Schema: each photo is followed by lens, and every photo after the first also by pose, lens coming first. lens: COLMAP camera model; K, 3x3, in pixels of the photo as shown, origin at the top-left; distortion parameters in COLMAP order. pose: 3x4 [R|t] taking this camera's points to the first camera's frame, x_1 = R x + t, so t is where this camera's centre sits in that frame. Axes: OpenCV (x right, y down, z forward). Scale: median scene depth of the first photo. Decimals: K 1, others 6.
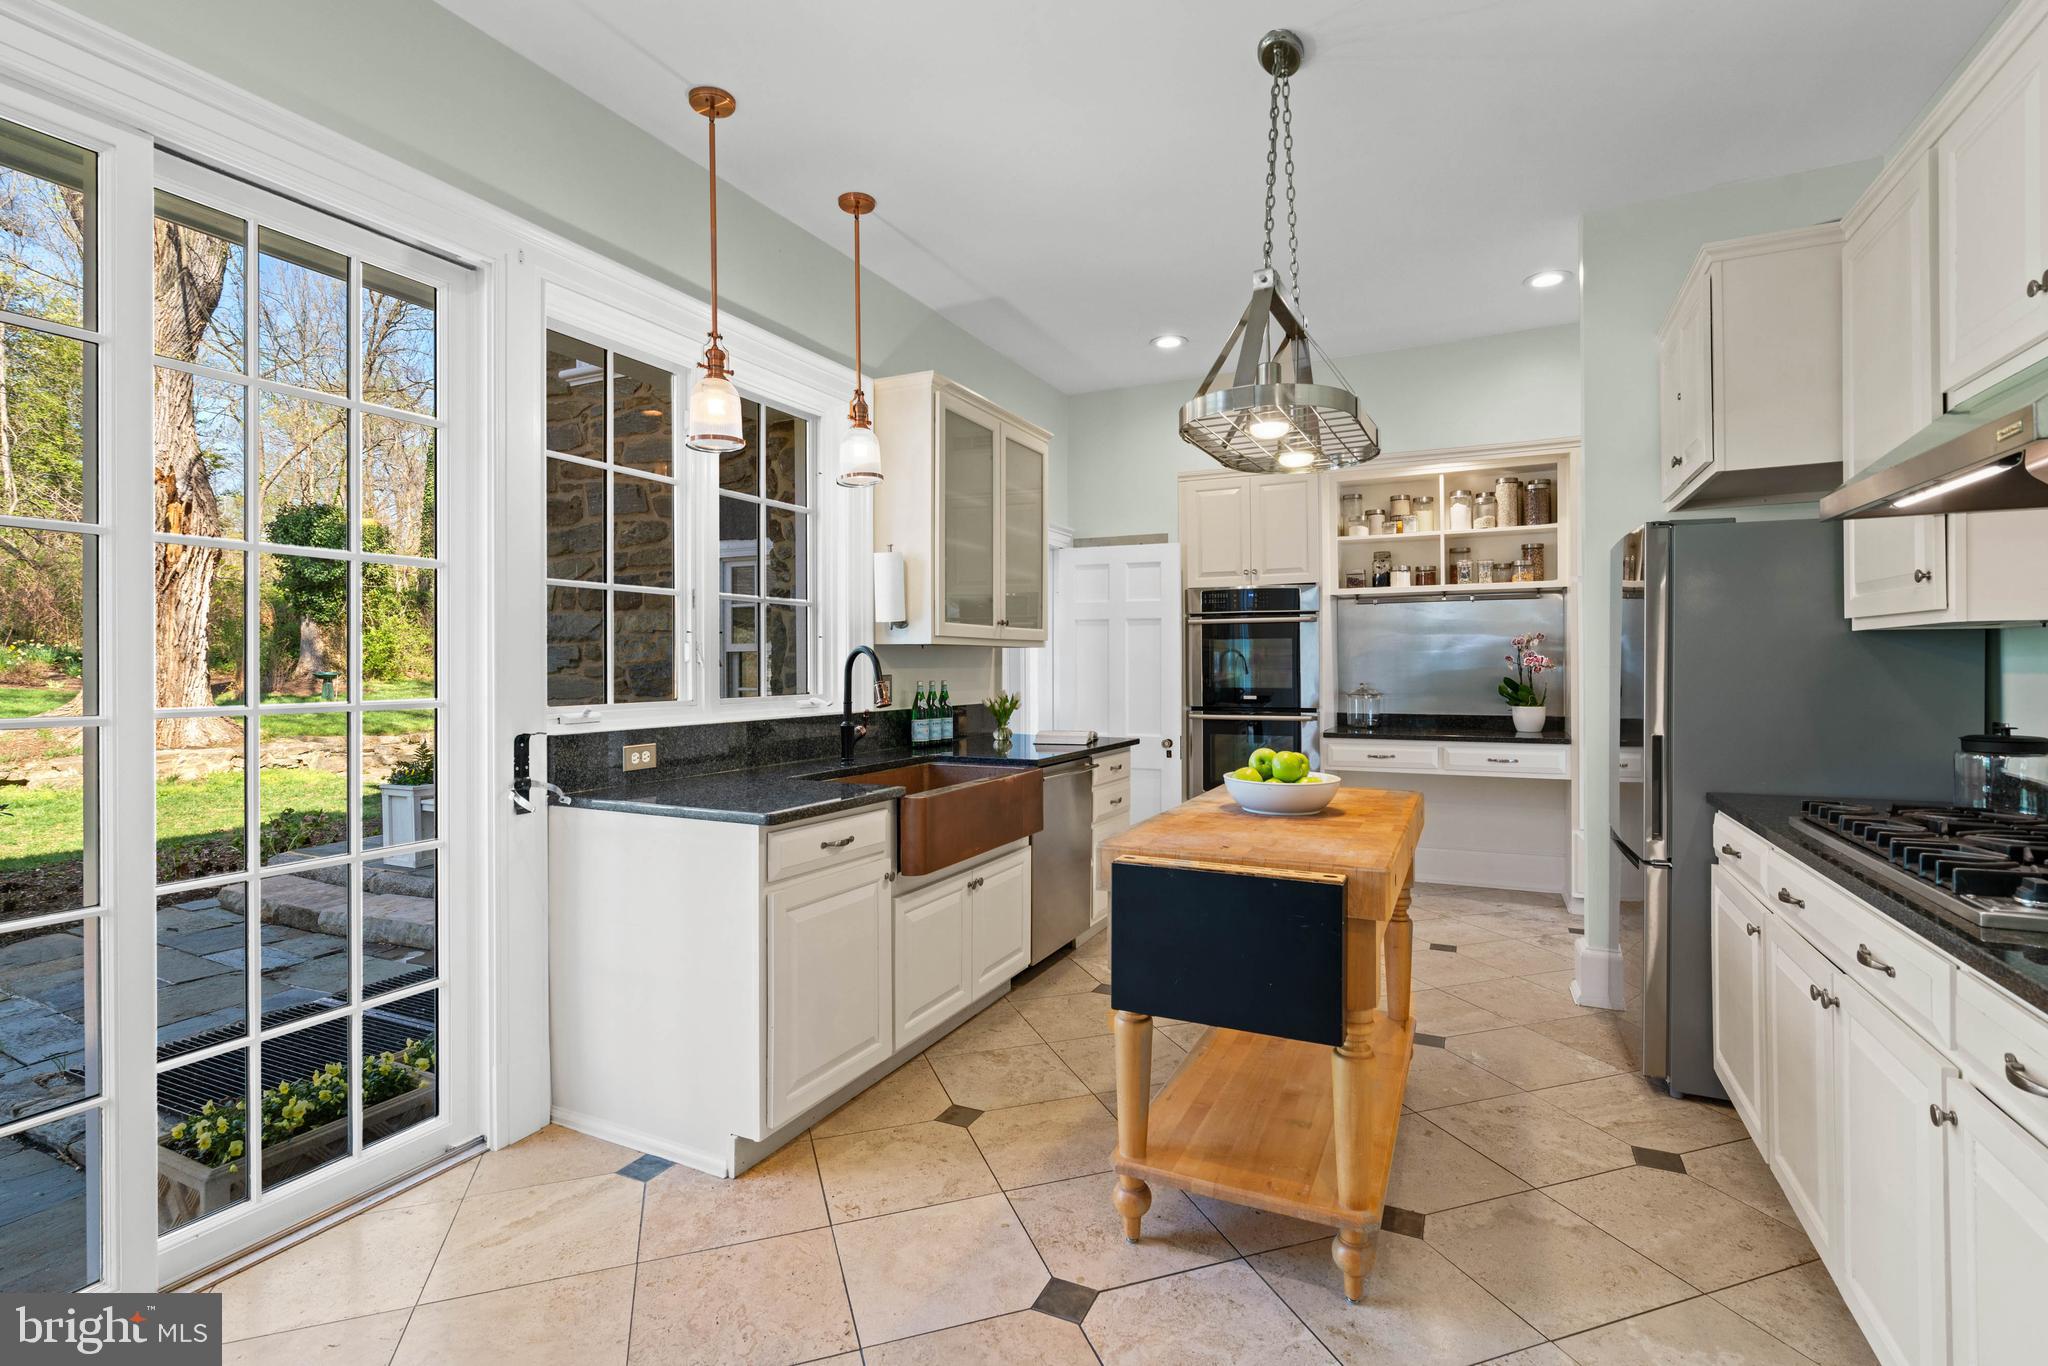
lens RADIAL K [[933.8, 0, 1029.0], [0, 933.8, 665.7], [0, 0, 1]] dist [-0.001901, 0.000381]
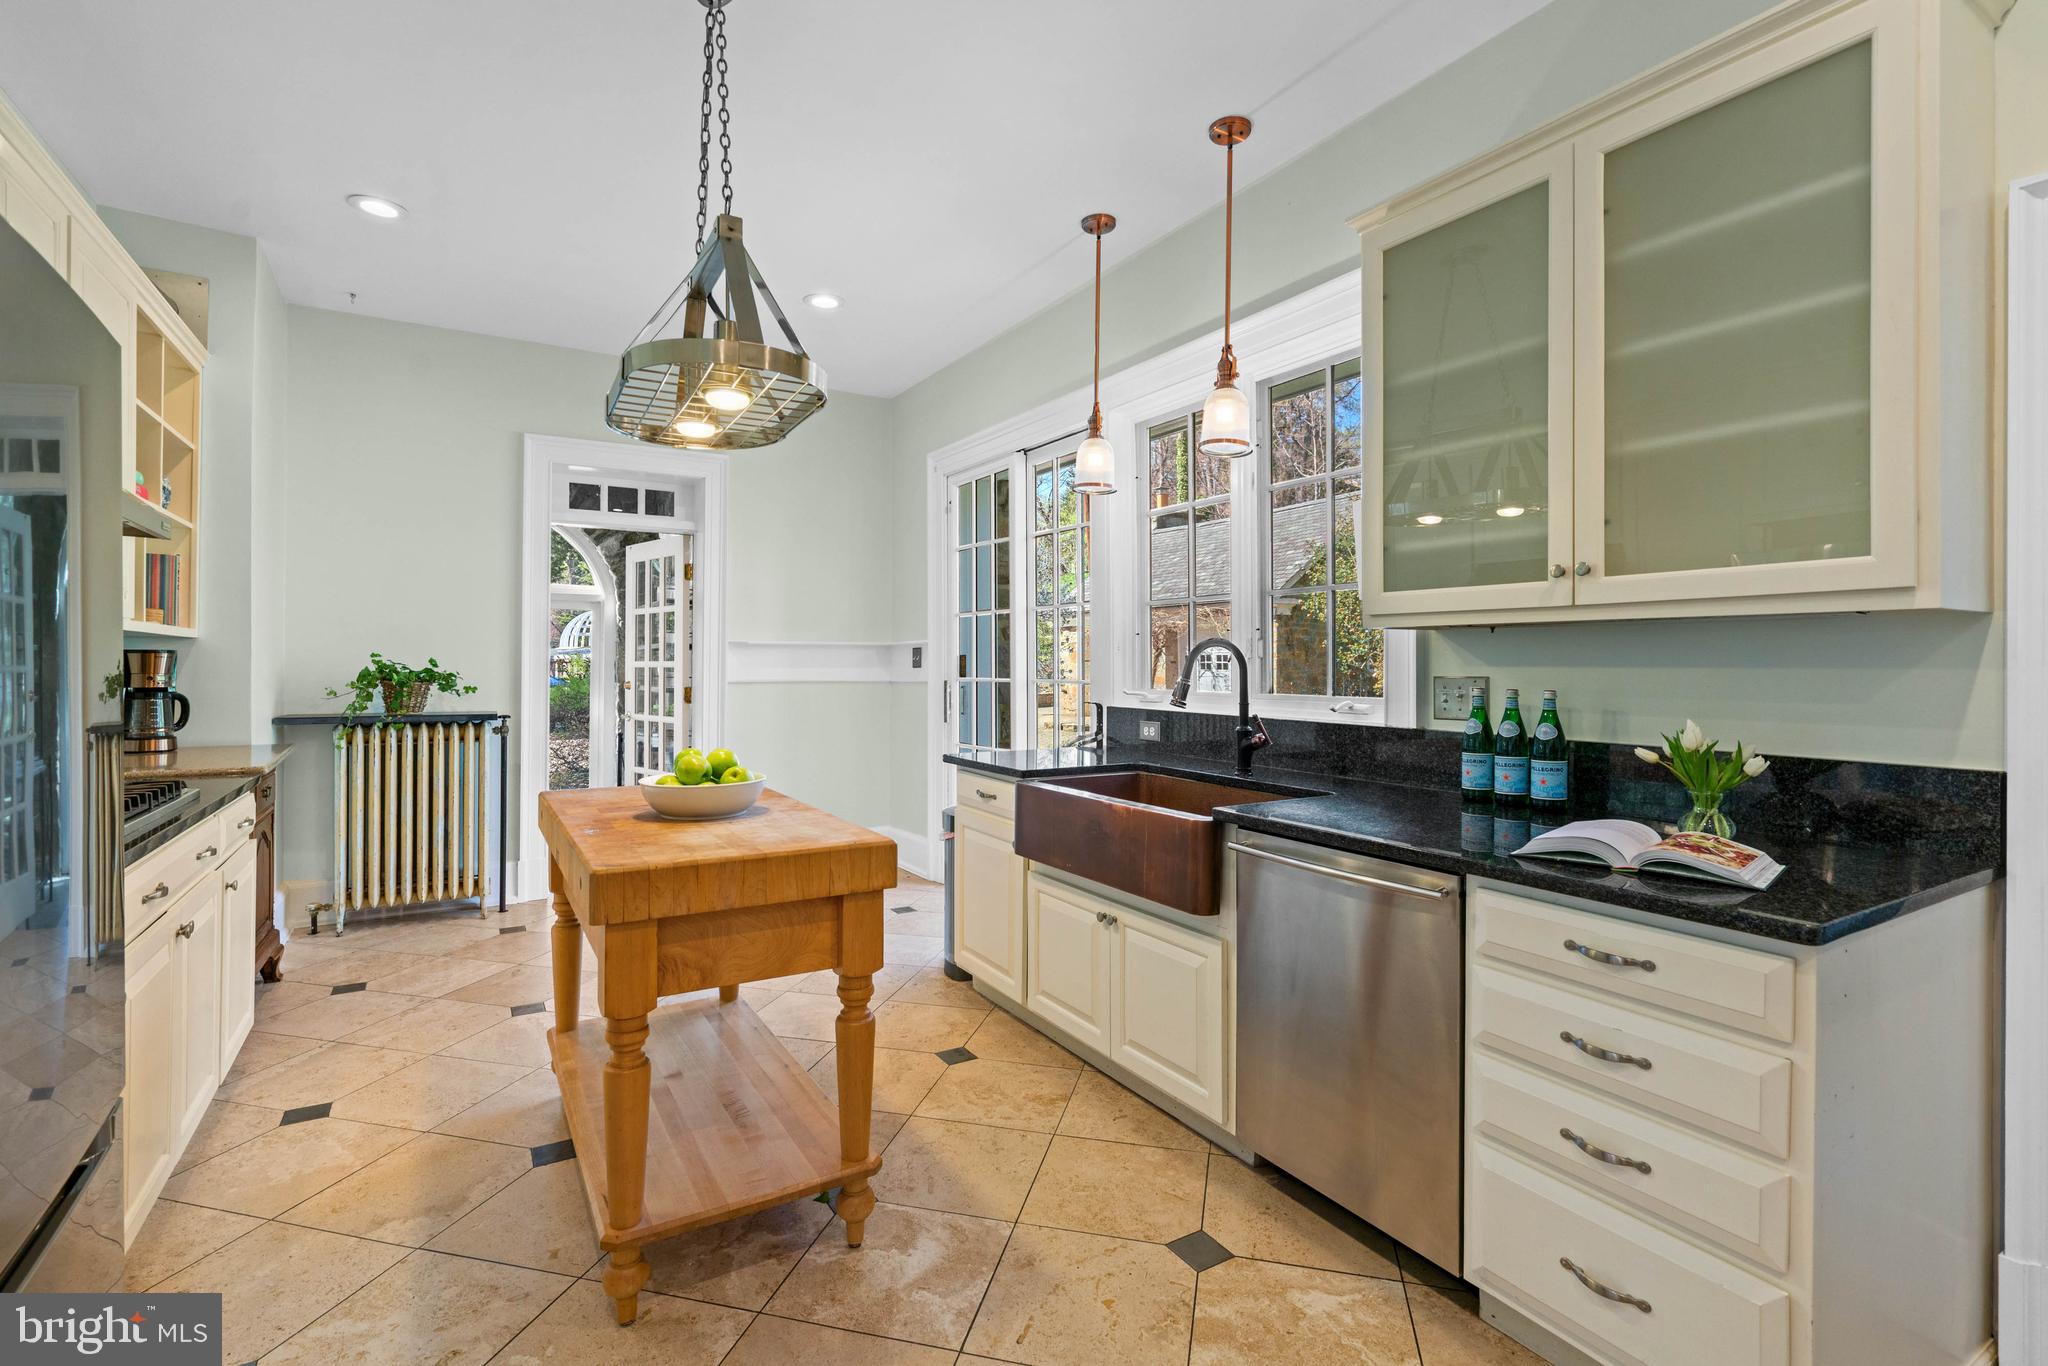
lens RADIAL K [[933.8, 0, 1027.6], [0, 933.8, 673.8], [0, 0, 1]] dist [-0.001901, 0.000381]
pose [[-0.538068, 0.009267, -0.842851, 0.690500], [-0.001220, 0.999930, 0.011773, 0.001877], [0.842901, 0.007363, -0.538019, 1.391062]]
